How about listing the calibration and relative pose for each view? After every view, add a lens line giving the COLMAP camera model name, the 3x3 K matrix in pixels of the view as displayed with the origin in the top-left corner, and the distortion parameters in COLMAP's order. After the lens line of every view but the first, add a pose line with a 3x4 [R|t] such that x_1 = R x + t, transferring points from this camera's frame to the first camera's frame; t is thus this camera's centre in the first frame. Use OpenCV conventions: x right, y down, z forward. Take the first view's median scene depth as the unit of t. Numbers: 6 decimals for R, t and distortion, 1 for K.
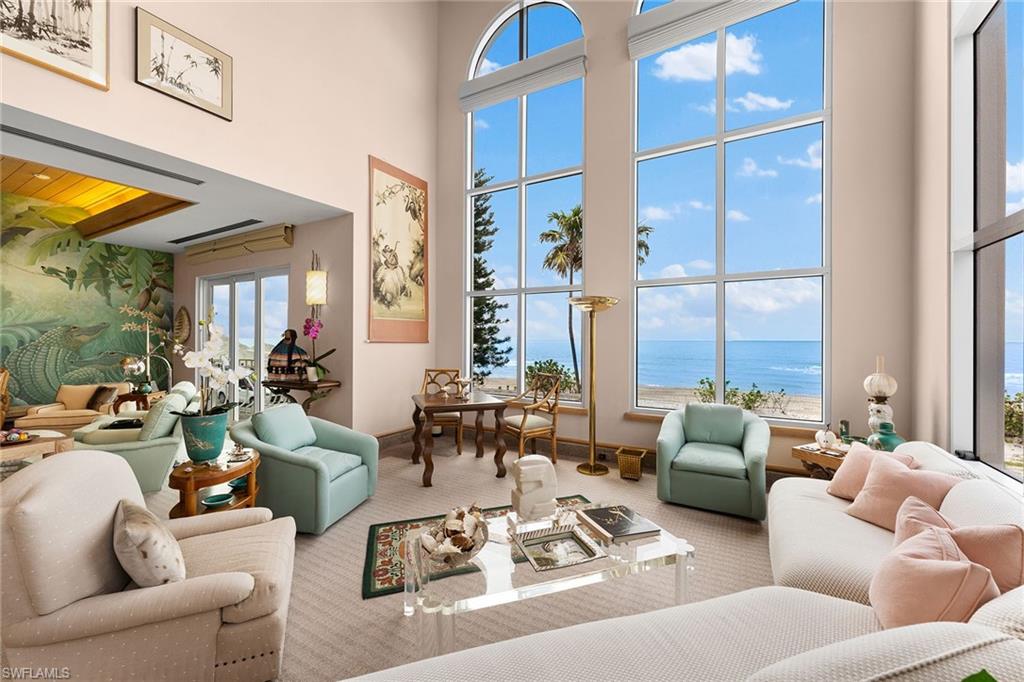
lens RADIAL K [[410.8, 0, 510.6], [0, 410.8, 343.8], [0, 0, 1]] dist [-0.001560, -0.000853]
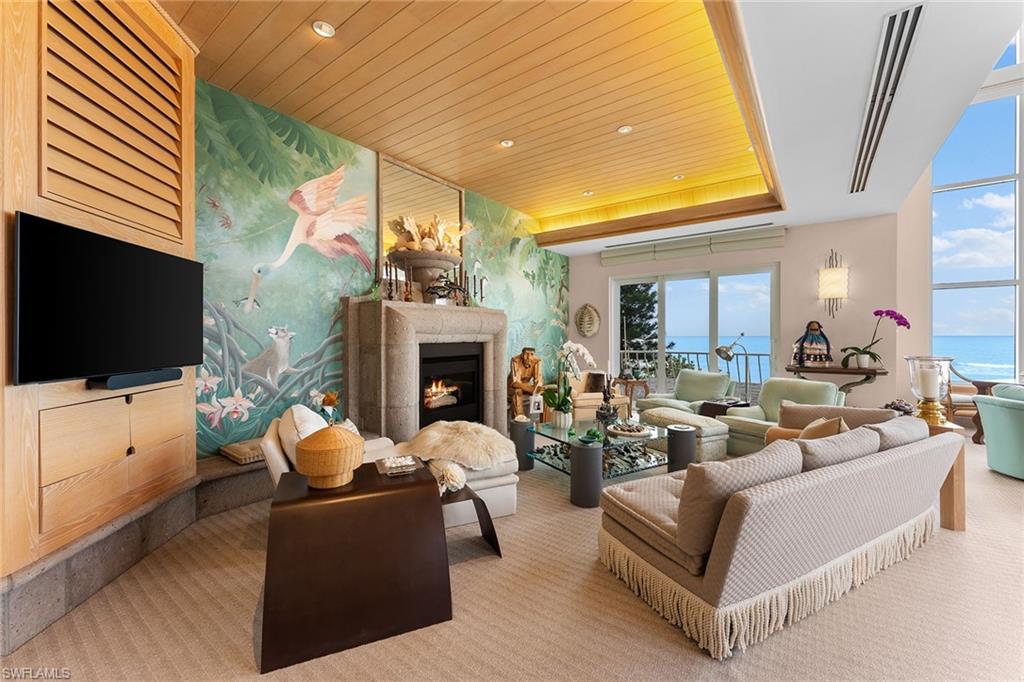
lens RADIAL K [[410.8, 0, 512.8], [0, 410.8, 337.6], [0, 0, 1]] dist [-0.001560, -0.000853]
pose [[0.993486, -0.007206, -0.113725, -1.107707], [0.006215, 0.999940, -0.009060, 0.012734], [0.113784, 0.008294, 0.993471, -0.170591]]
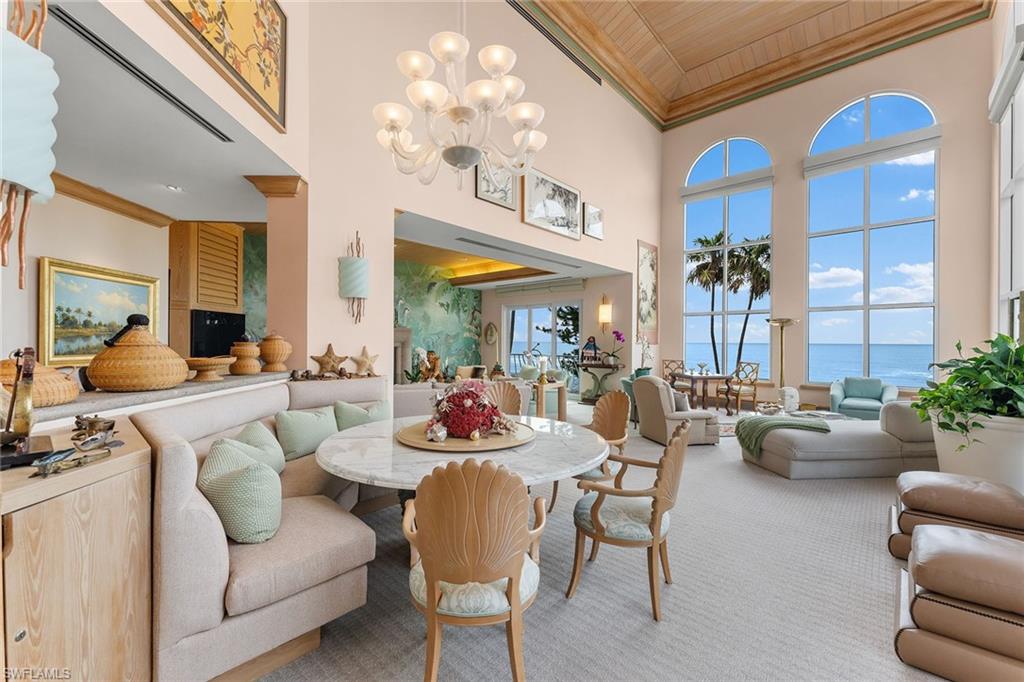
lens RADIAL K [[410.8, 0, 511.1], [0, 410.8, 342.6], [0, 0, 1]] dist [-0.001560, -0.000853]
pose [[0.976105, 0.002103, -0.217289, -0.447377], [-0.004322, 0.999943, -0.009735, 0.010551], [0.217256, 0.010441, 0.976059, -0.788846]]
